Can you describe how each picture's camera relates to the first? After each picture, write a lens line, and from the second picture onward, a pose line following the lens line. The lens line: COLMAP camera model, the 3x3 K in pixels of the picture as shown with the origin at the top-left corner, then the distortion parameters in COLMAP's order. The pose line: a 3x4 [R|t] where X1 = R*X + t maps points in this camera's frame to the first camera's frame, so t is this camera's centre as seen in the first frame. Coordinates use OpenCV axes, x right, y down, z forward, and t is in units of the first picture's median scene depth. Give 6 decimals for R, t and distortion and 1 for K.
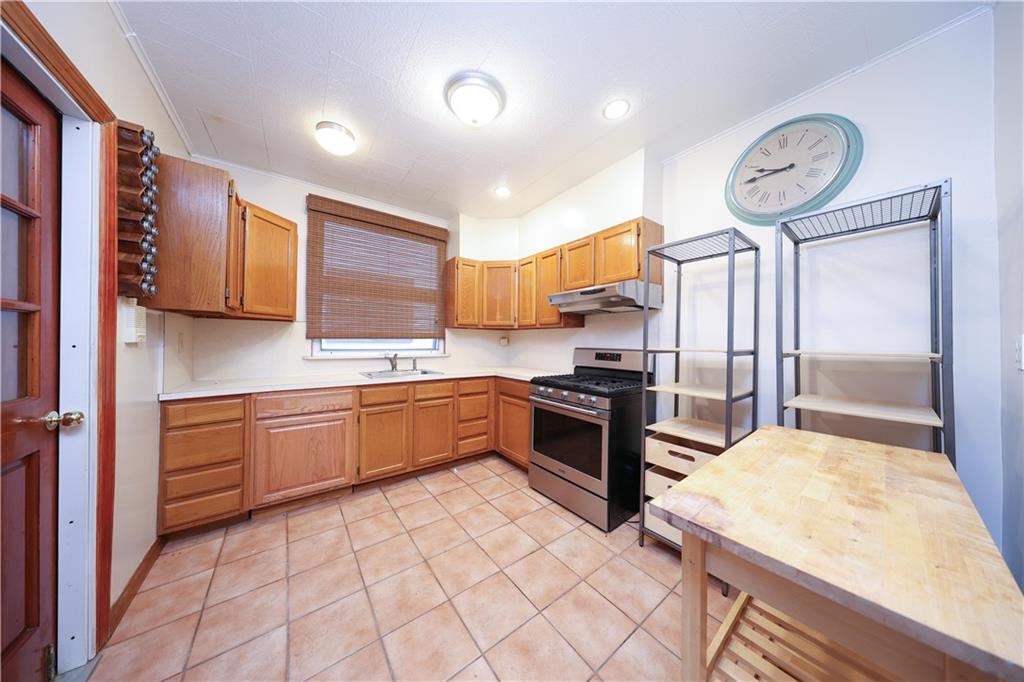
lens RADIAL K [[295.7, 0, 510.5], [0, 295.7, 341.8], [0, 0, 1]] dist [-0.001911, -0.000141]
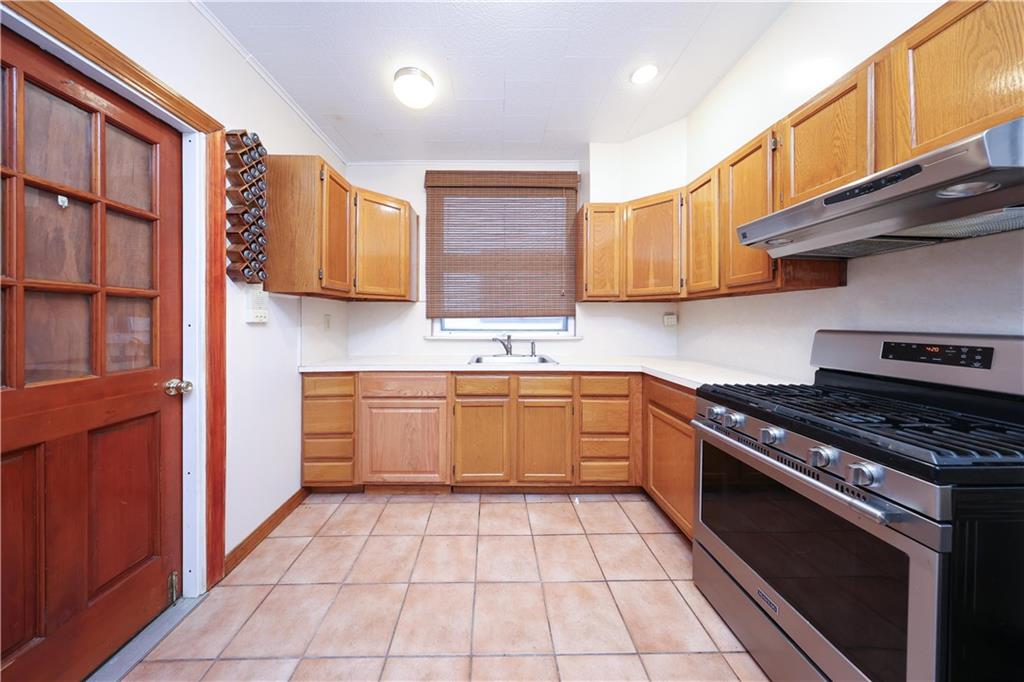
lens RADIAL K [[295.7, 0, 505.6], [0, 295.7, 322.4], [0, 0, 1]] dist [-0.001911, -0.000141]
pose [[0.801405, -0.006549, -0.598086, 0.121017], [0.007291, 0.999973, -0.001181, 0.006416], [0.598077, -0.003414, 0.801431, 0.385292]]
